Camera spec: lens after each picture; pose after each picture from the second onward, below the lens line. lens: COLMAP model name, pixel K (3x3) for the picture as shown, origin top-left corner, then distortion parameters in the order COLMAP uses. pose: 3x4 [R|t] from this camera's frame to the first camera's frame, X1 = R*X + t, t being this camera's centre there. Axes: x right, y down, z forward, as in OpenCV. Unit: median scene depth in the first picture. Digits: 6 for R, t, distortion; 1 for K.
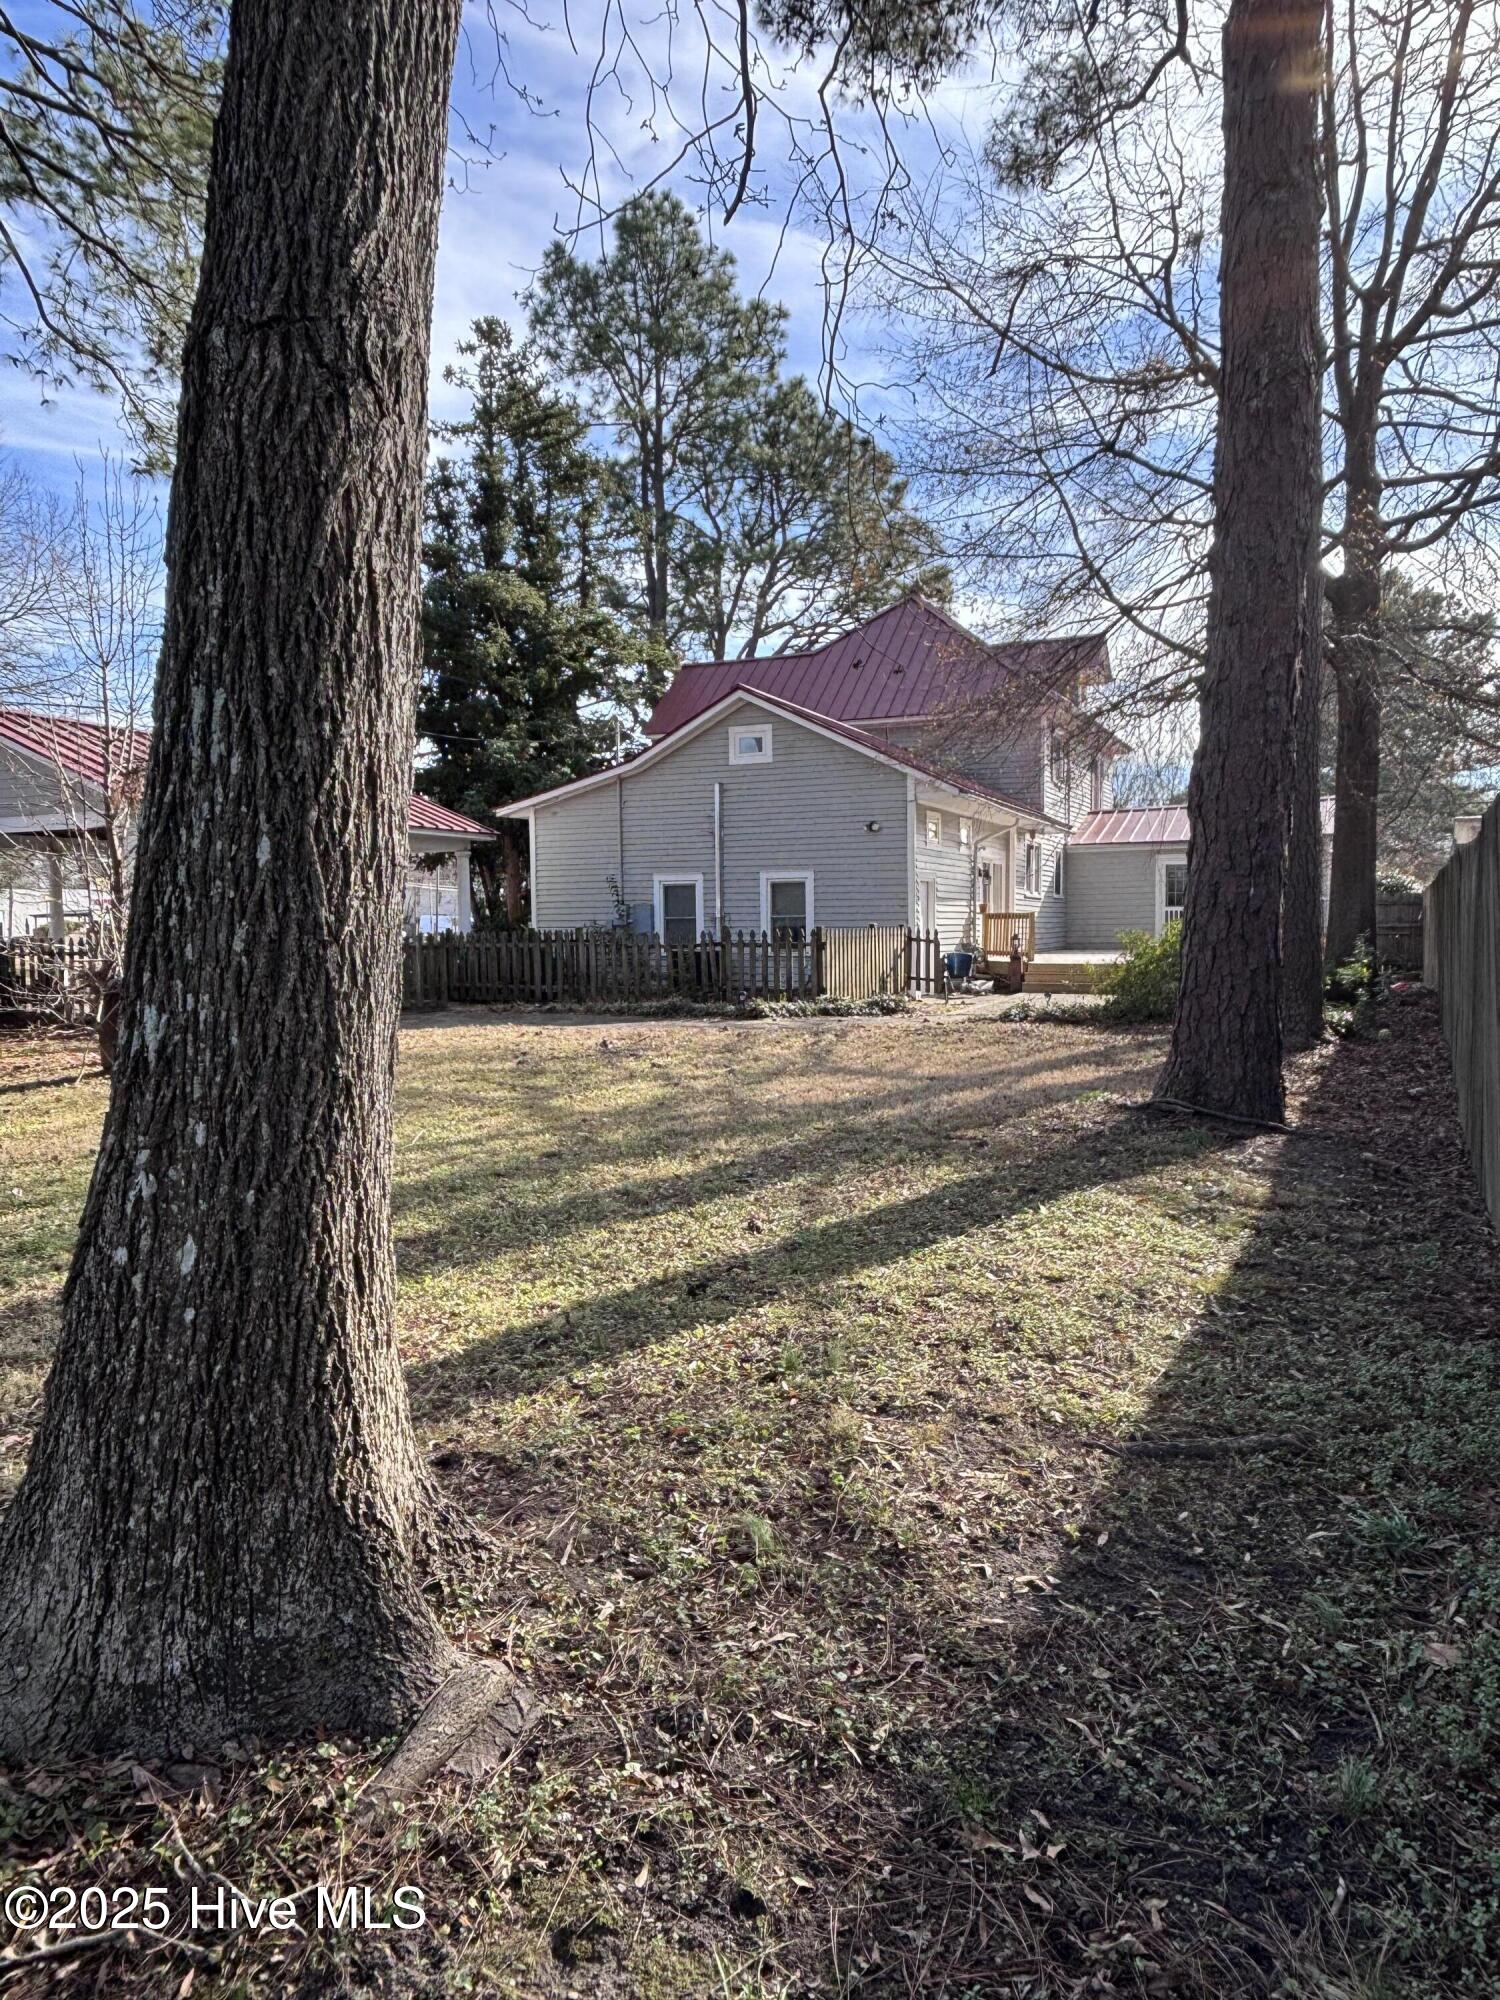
lens RADIAL K [[1337.9, 0, 825.4], [0, 1337.9, 999.6], [0, 0, 1]] dist [0.000406, -0.030859]
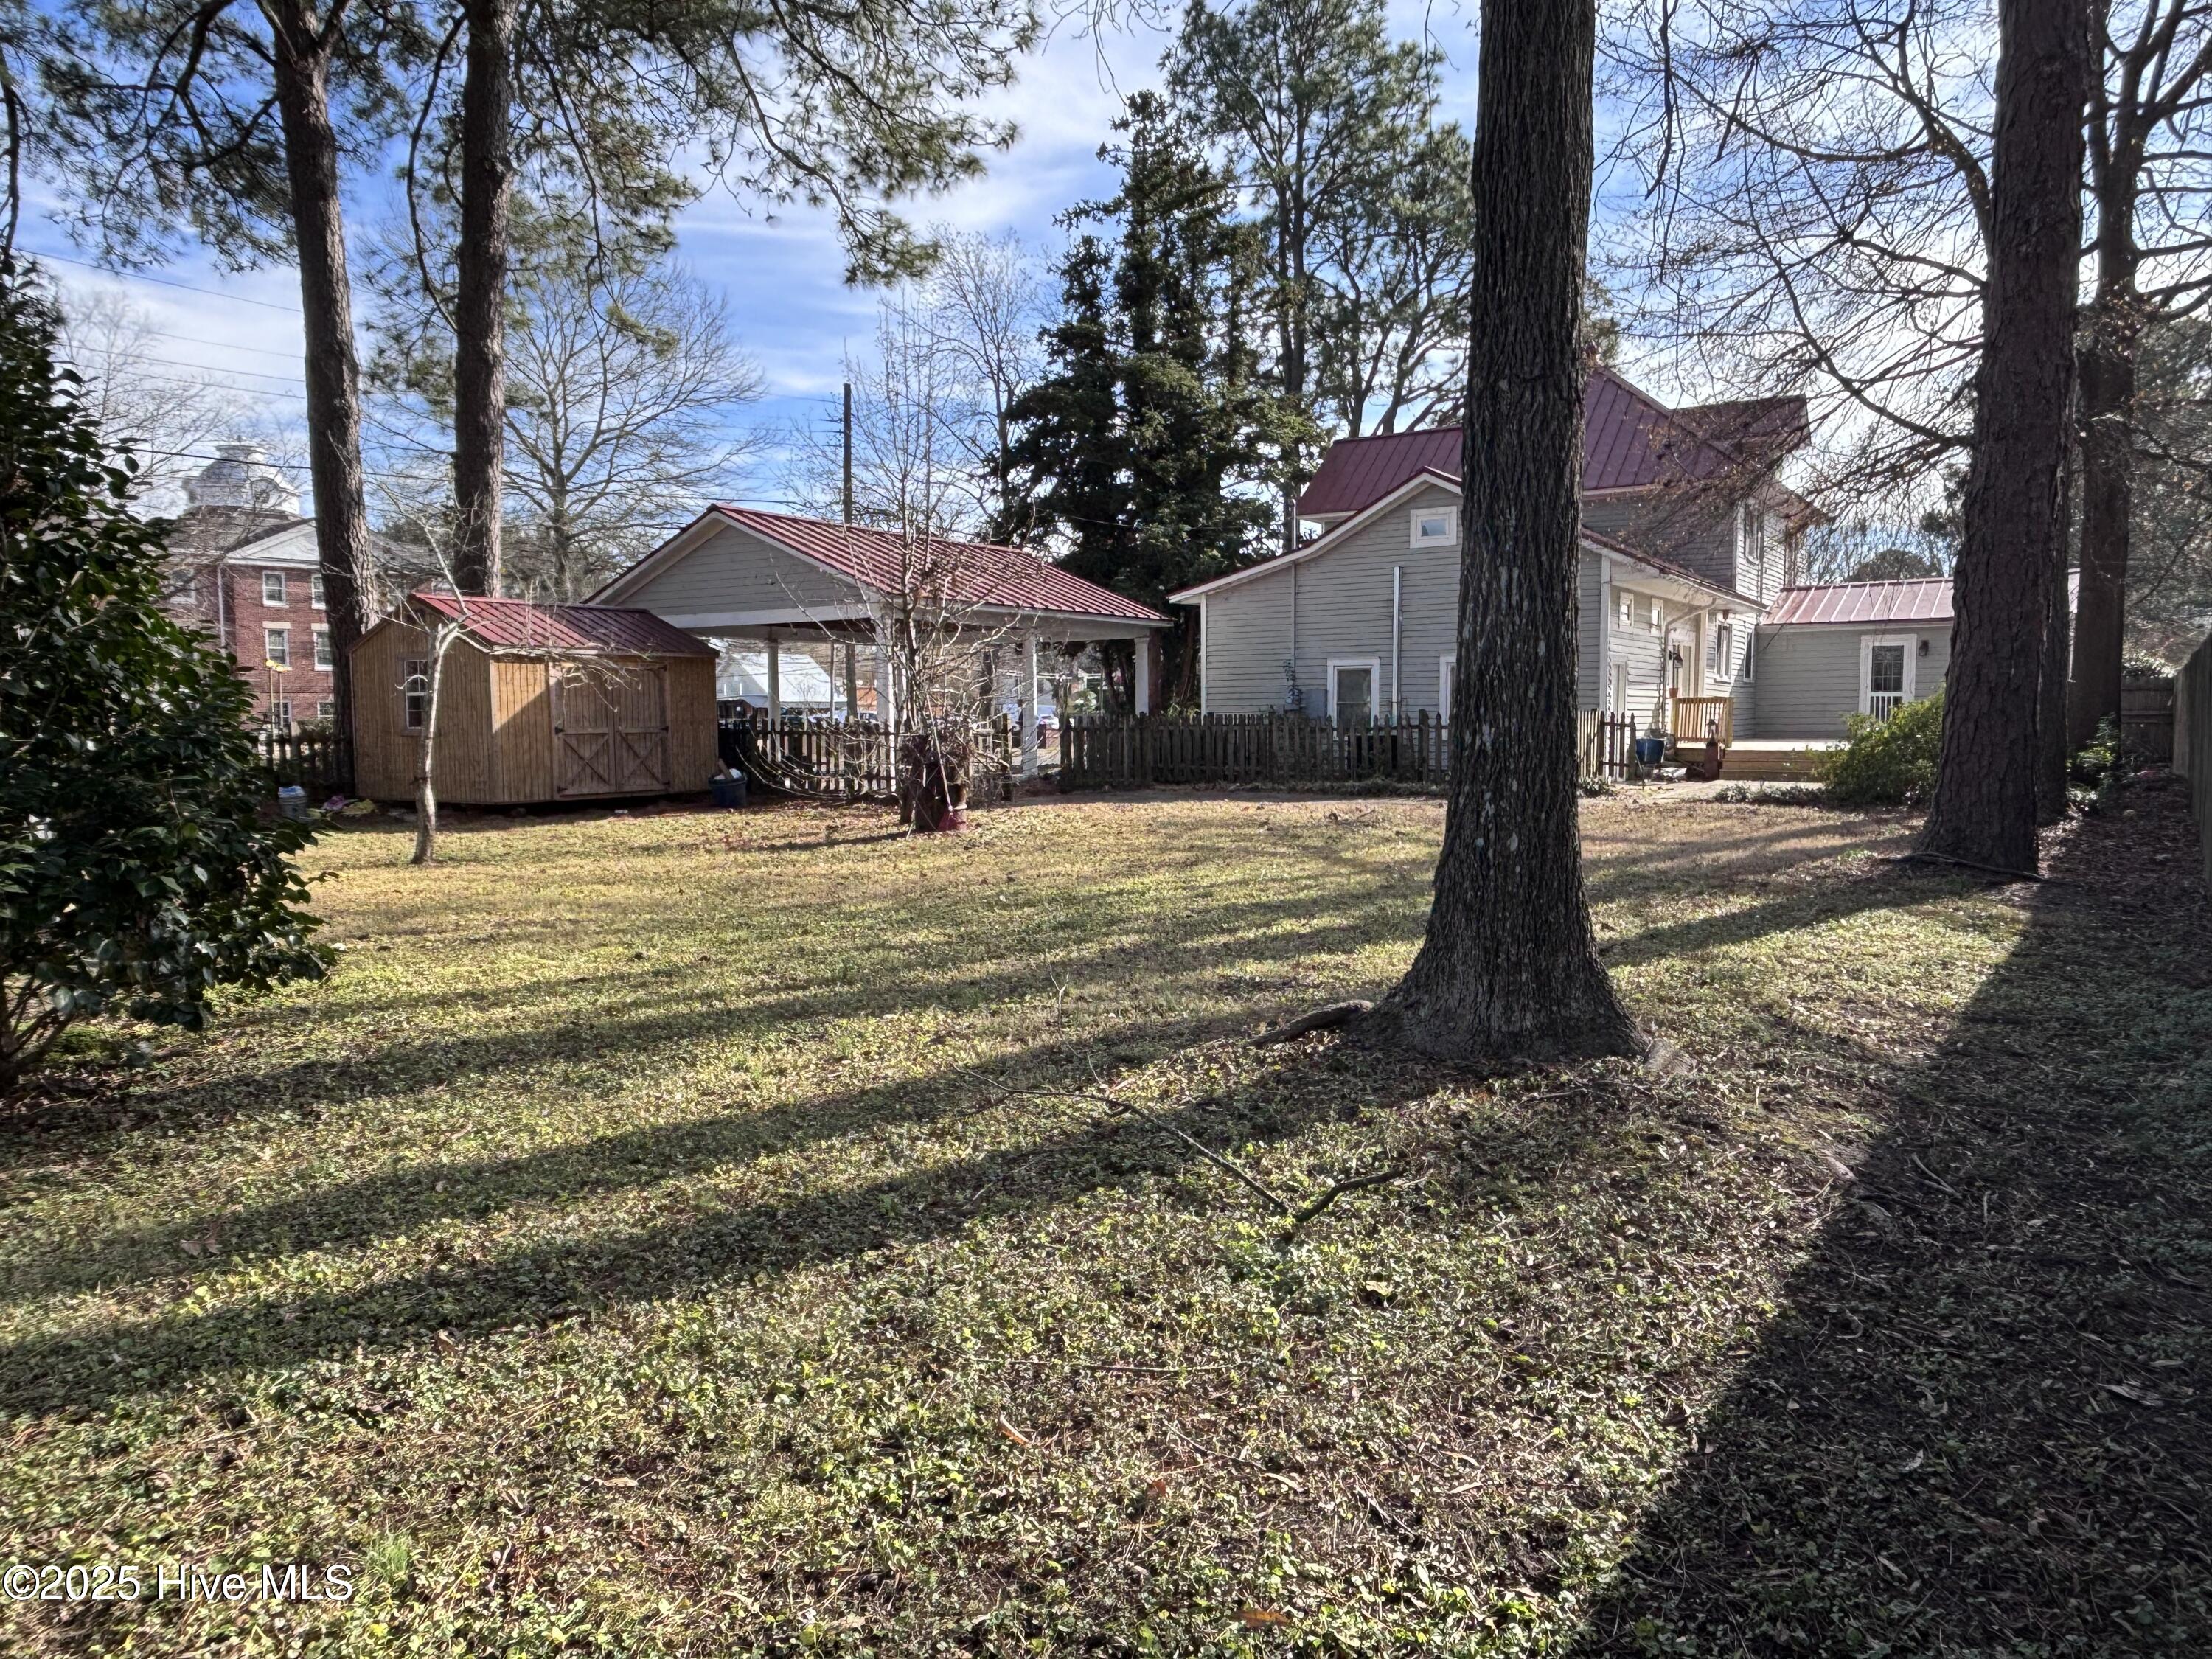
lens RADIAL K [[1479.7, 0, 1152.8], [0, 1479.7, 829.8], [0, 0, 1]] dist [0.000406, -0.030859]
pose [[0.982671, 0.017418, -0.184540, -0.042367], [-0.013359, 0.999641, 0.023215, 0.008616], [0.184878, -0.020348, 0.982551, -0.095342]]
